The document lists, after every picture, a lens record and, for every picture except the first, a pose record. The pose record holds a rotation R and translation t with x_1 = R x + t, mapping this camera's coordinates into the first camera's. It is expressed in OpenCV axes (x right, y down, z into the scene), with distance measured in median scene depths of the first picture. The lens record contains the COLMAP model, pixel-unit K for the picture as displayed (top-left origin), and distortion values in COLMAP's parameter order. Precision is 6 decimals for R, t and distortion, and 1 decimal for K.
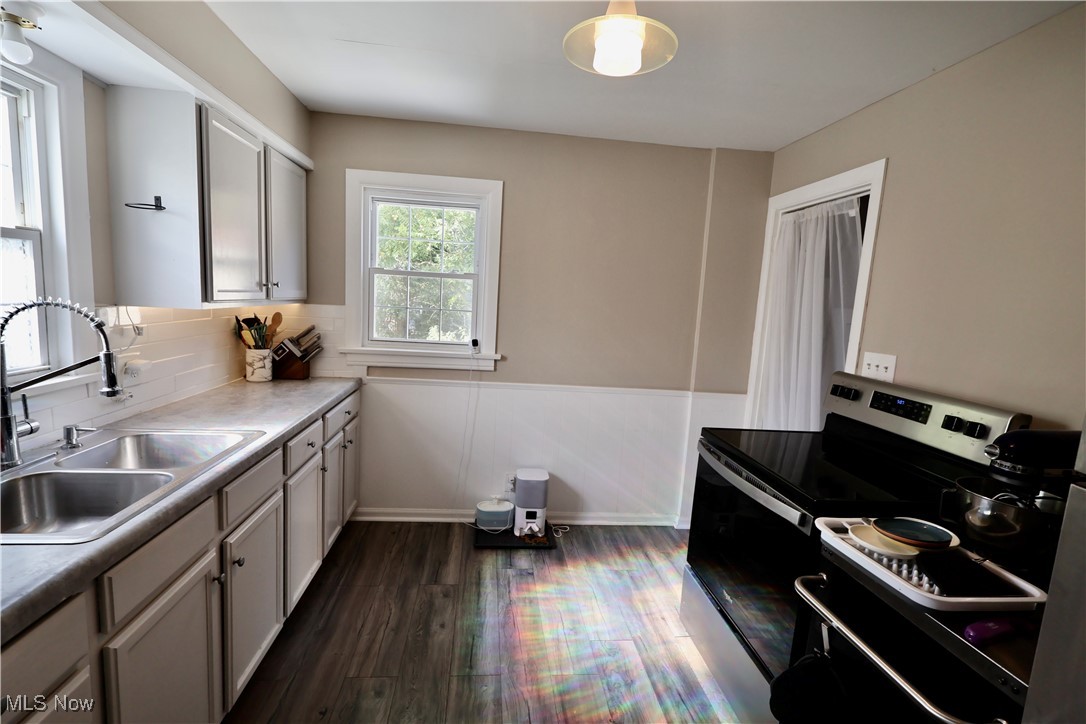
lens RADIAL K [[499.8, 0, 541.7], [0, 499.8, 358.6], [0, 0, 1]] dist [-0.004184, 0.003060]
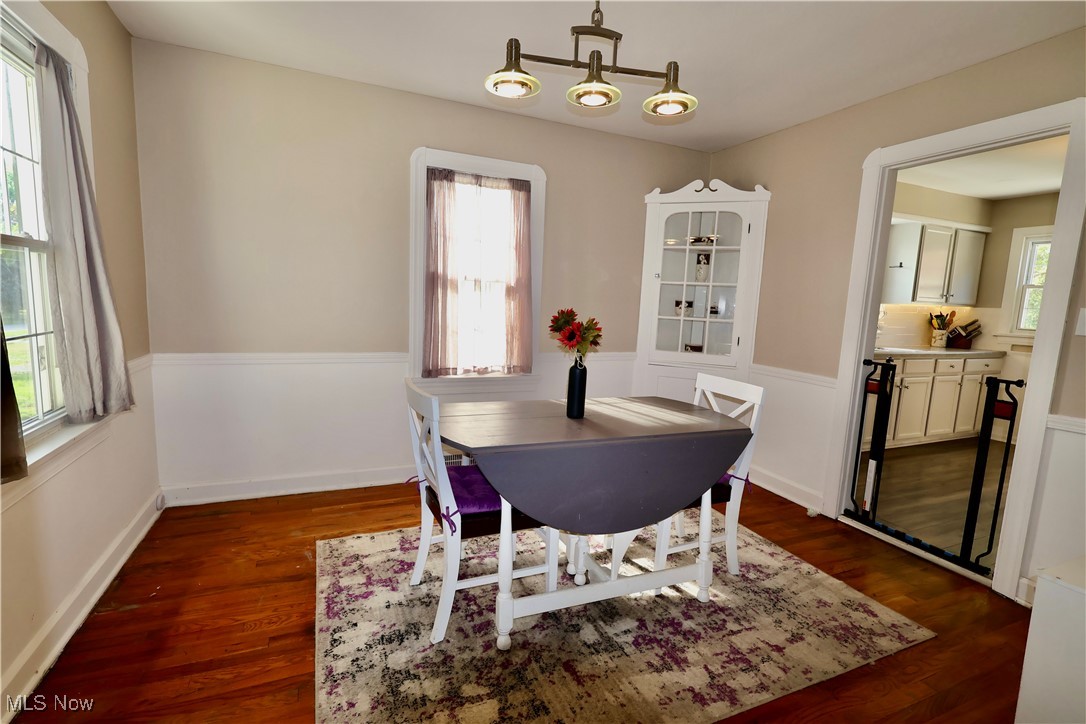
lens RADIAL K [[499.8, 0, 542.4], [0, 499.8, 361.6], [0, 0, 1]] dist [-0.004184, 0.003060]
pose [[0.306555, 0.075849, -0.948826, 0.827385], [-0.136545, 0.990014, 0.035025, 0.250204], [0.942008, 0.118820, 0.313851, -1.077286]]
